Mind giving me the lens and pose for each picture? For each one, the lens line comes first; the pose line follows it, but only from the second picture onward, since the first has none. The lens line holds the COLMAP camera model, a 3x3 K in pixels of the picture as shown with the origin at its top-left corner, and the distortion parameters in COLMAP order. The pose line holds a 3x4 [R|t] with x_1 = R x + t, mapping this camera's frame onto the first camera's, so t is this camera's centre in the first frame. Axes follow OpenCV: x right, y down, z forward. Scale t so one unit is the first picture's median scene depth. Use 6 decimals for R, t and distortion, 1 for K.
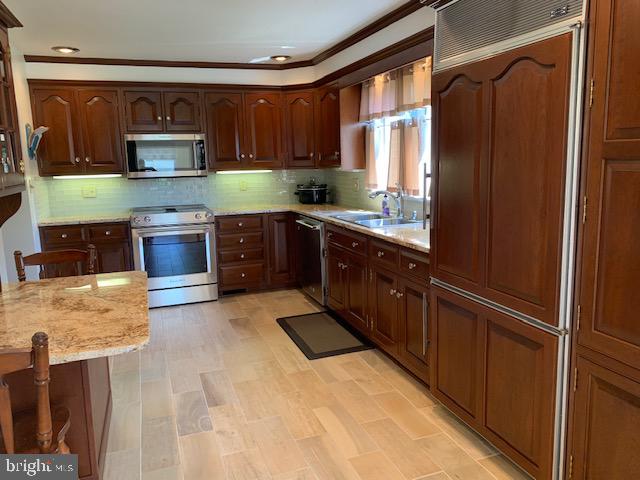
lens RADIAL K [[487.0, 0, 319.9], [0, 487.0, 235.6], [0, 0, 1]] dist [0.063471, -0.094937]
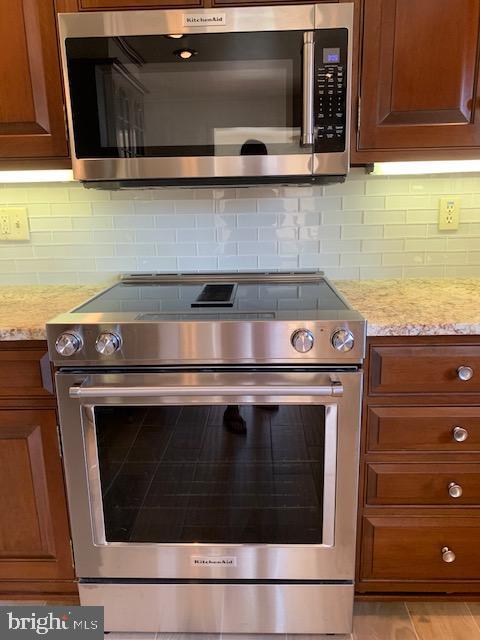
lens RADIAL K [[487.0, 0, 243.7], [0, 487.0, 317.4], [0, 0, 1]] dist [0.063471, -0.094937]
pose [[0.933536, 0.092562, -0.346327, -0.202651], [-0.058354, 0.992442, 0.107951, -0.078720], [0.353702, -0.080567, 0.931882, 0.802878]]
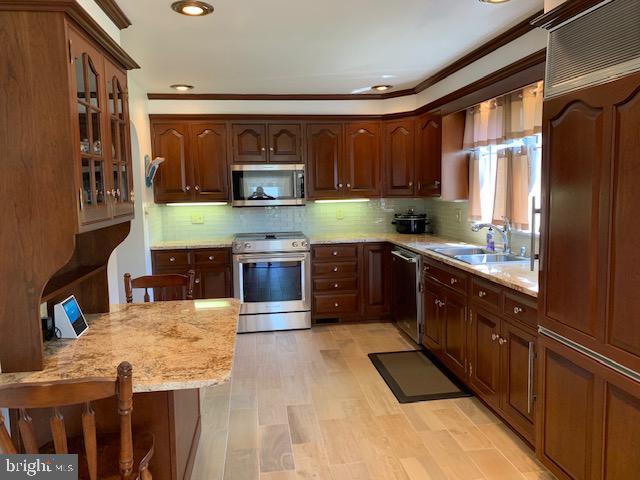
lens RADIAL K [[487.0, 0, 319.9], [0, 487.0, 235.6], [0, 0, 1]] dist [0.063471, -0.094937]
pose [[0.978172, 0.026649, -0.206080, 0.010512], [-0.037434, 0.998116, -0.048611, -0.010901], [0.204397, 0.055265, 0.977327, 0.023426]]
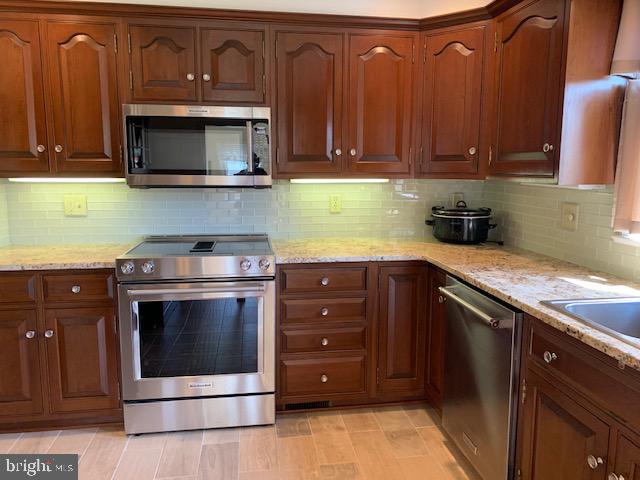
lens RADIAL K [[487.0, 0, 319.9], [0, 487.0, 235.6], [0, 0, 1]] dist [0.063471, -0.094937]
pose [[0.980553, 0.057924, -0.187510, -0.081535], [-0.060313, 0.998155, -0.007057, -0.074967], [0.186755, 0.018229, 0.982237, 0.536626]]
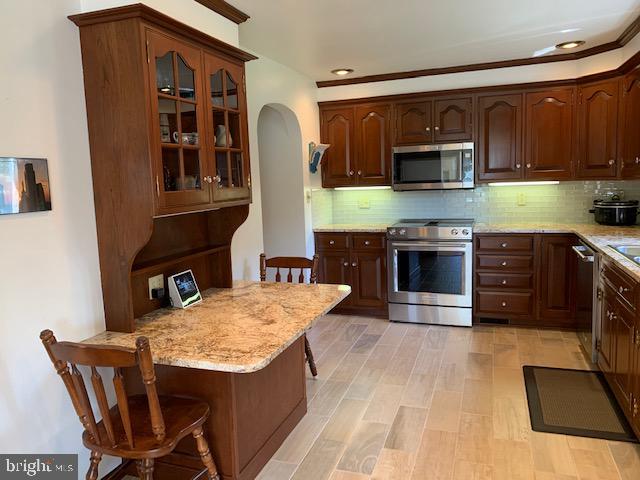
lens RADIAL K [[489.7, 0, 316.9], [0, 489.7, 232.5], [0, 0, 1]] dist [0.064870, -0.087163]
pose [[0.773865, 0.071454, -0.629307, 0.140529], [-0.084378, 0.996390, 0.009374, -0.027401], [0.627705, 0.045845, 0.777100, 0.123206]]
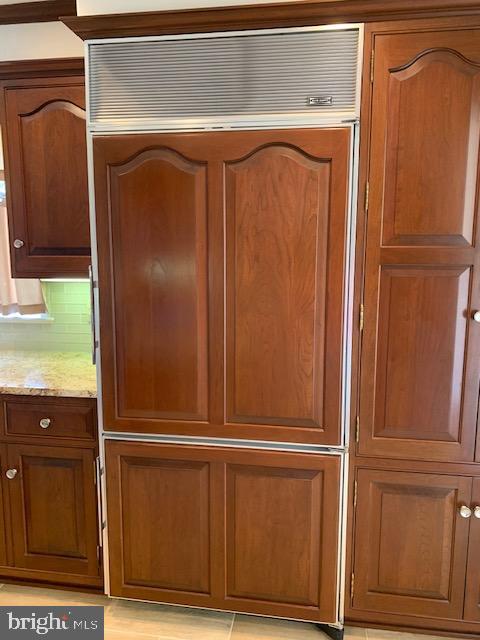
lens RADIAL K [[487.0, 0, 243.7], [0, 487.0, 317.4], [0, 0, 1]] dist [0.063471, -0.094937]
pose [[0.477887, -0.095237, 0.873244, -0.154078], [0.122139, 0.991653, 0.041310, -0.045236], [-0.869889, 0.086916, 0.485530, 0.277595]]
